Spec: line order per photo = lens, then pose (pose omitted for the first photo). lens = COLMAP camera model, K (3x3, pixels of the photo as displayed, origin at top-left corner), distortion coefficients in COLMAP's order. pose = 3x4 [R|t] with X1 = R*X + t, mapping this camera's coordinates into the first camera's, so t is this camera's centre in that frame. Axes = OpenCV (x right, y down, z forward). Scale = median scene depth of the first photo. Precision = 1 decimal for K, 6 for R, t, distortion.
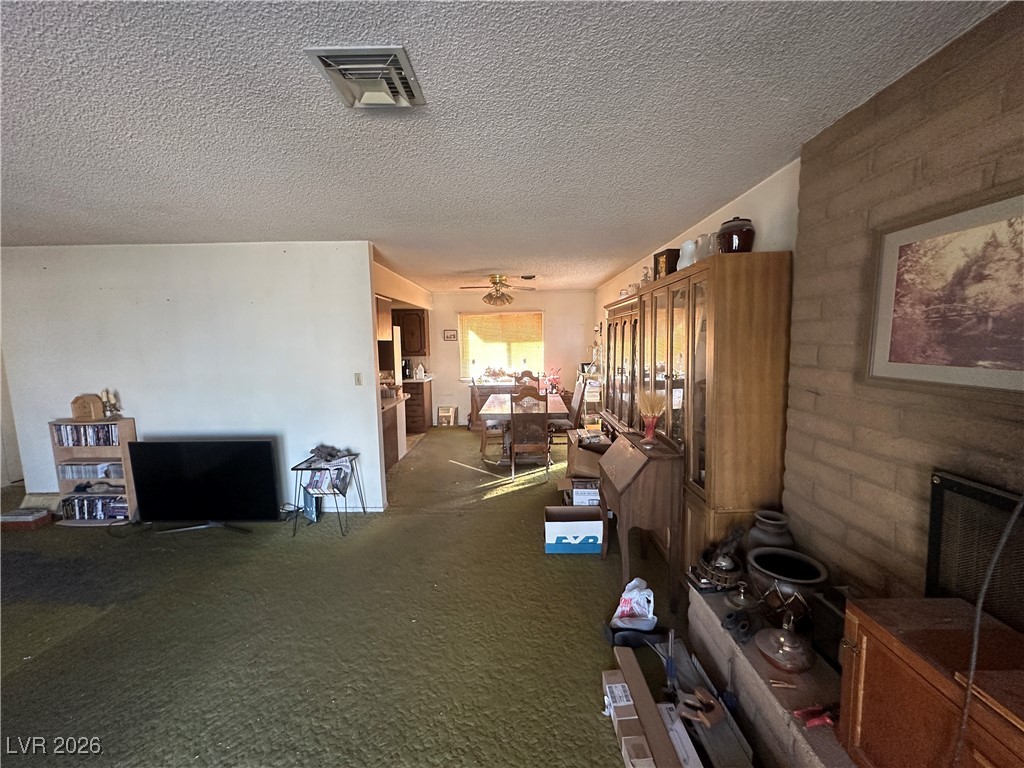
lens RADIAL K [[407.8, 0, 512.5], [0, 407.8, 384.6], [0, 0, 1]] dist [-0.004737, 0.000478]
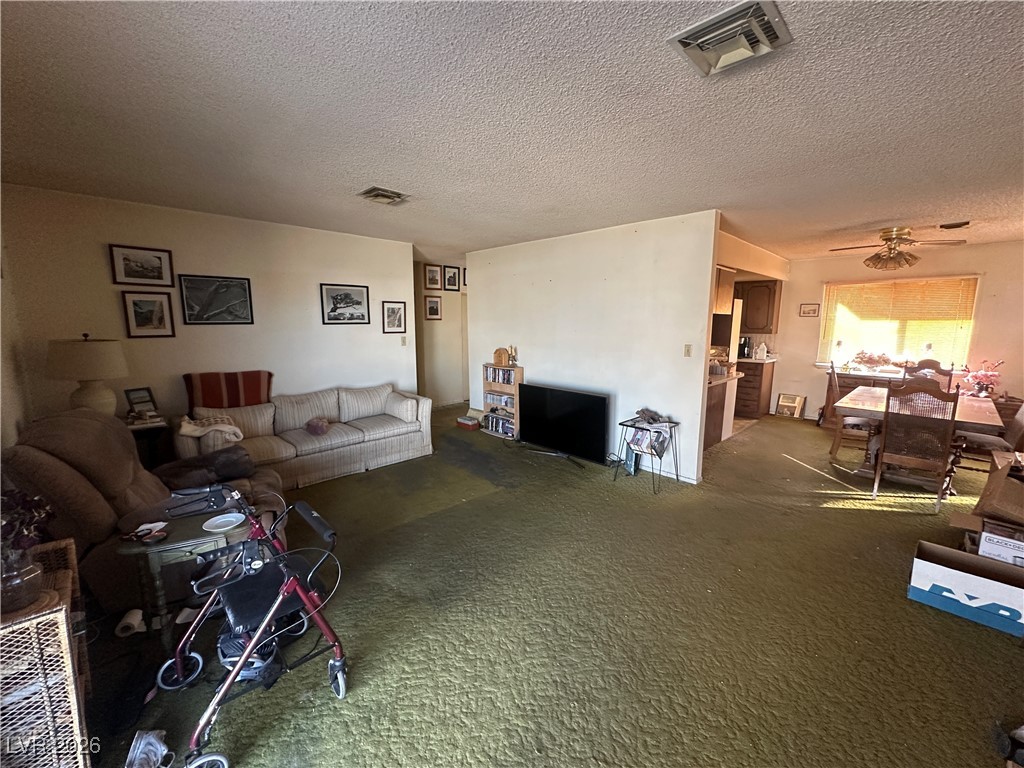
lens RADIAL K [[407.8, 0, 512.5], [0, 407.8, 384.6], [0, 0, 1]] dist [-0.004737, 0.000478]
pose [[0.708926, 0.126583, -0.693831, 0.027857], [-0.089697, 0.991955, 0.089325, 0.019128], [0.699556, -0.001090, 0.714577, -0.033939]]
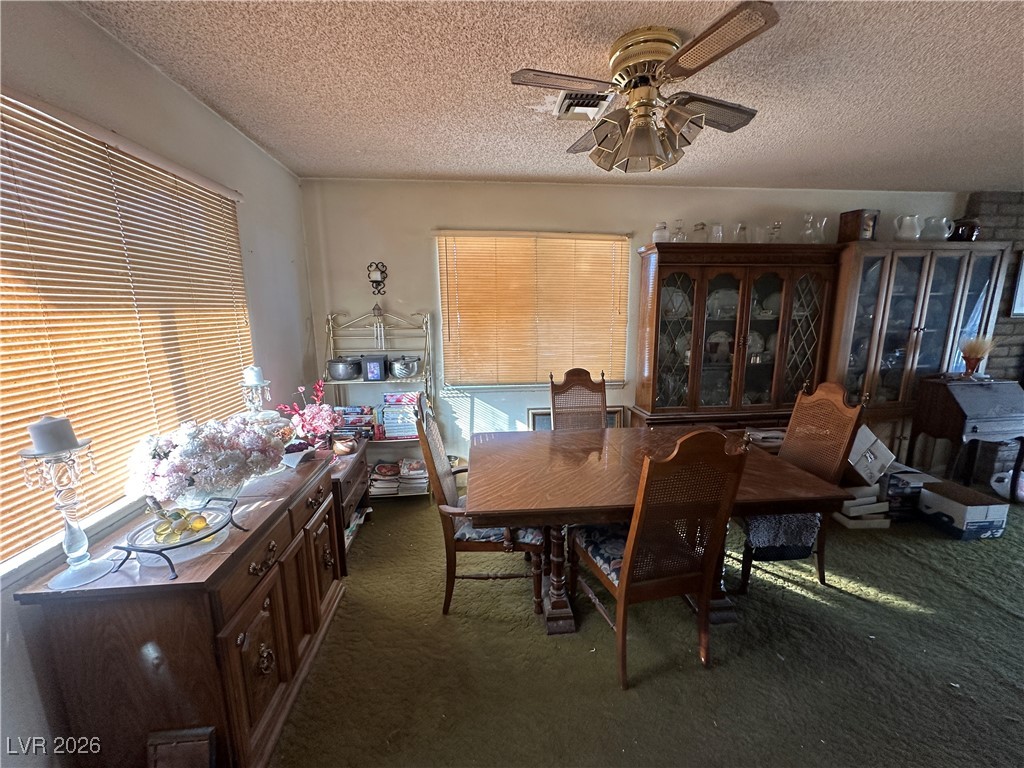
lens RADIAL K [[407.7, 0, 511.8], [0, 407.7, 386.1], [0, 0, 1]] dist [-0.007327, -0.000012]
pose [[-0.115760, -0.170788, 0.978484, -0.490465], [0.118975, 0.975630, 0.184365, -0.160284], [-0.986126, 0.137757, -0.092620, 1.713622]]
